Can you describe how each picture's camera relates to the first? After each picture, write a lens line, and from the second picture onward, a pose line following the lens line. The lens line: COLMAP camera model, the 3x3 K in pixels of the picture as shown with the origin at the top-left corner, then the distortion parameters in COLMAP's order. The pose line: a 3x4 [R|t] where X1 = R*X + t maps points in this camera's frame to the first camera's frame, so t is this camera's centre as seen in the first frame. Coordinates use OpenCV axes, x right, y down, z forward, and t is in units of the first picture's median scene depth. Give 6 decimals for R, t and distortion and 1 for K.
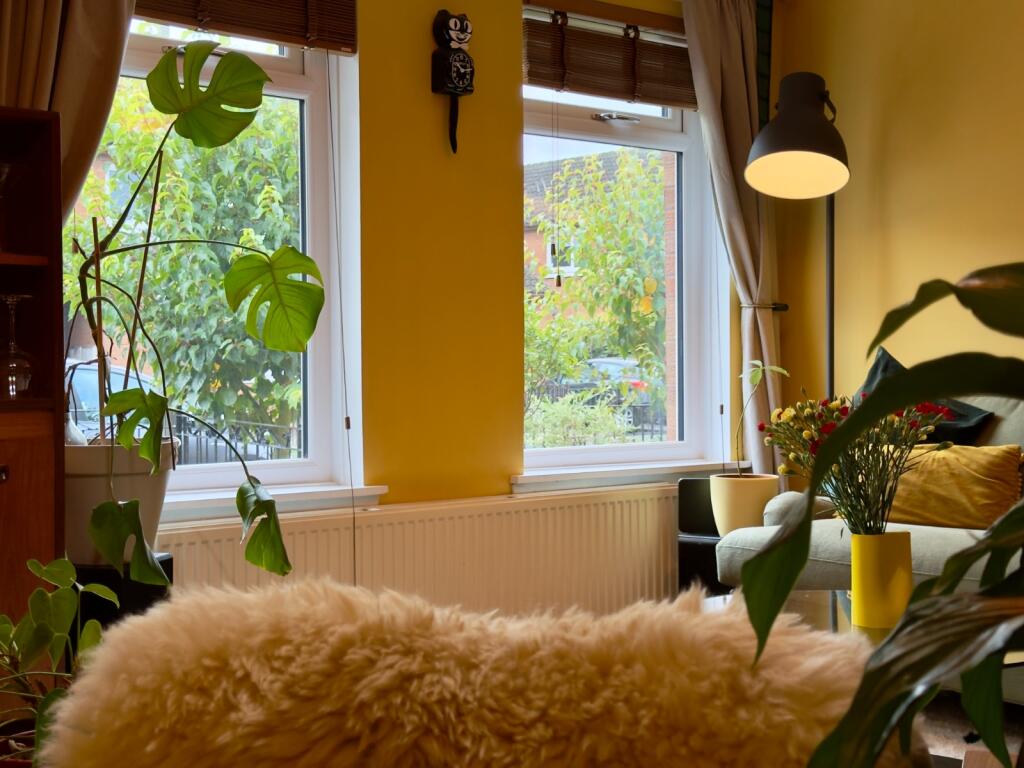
lens RADIAL K [[1447.6, 0, 512.0], [0, 1447.6, 384.0], [0, 0, 1]] dist [0.057722, -0.003717]
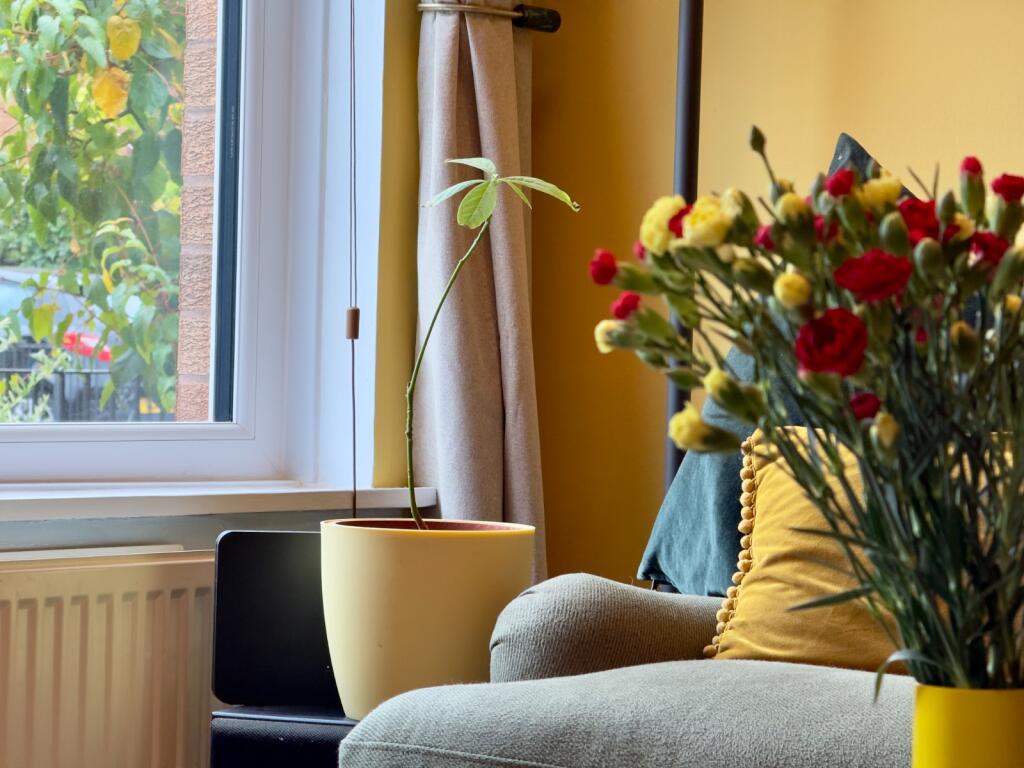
lens RADIAL K [[3562.0, 0, 512.0], [0, 3562.0, 384.0], [0, 0, 1]] dist [0.004693, 2.747365]
pose [[0.977633, 0.027952, 0.208451, 0.015841], [-0.029155, 0.999571, 0.002701, 0.029606], [-0.208286, -0.008718, 0.978029, 0.234700]]
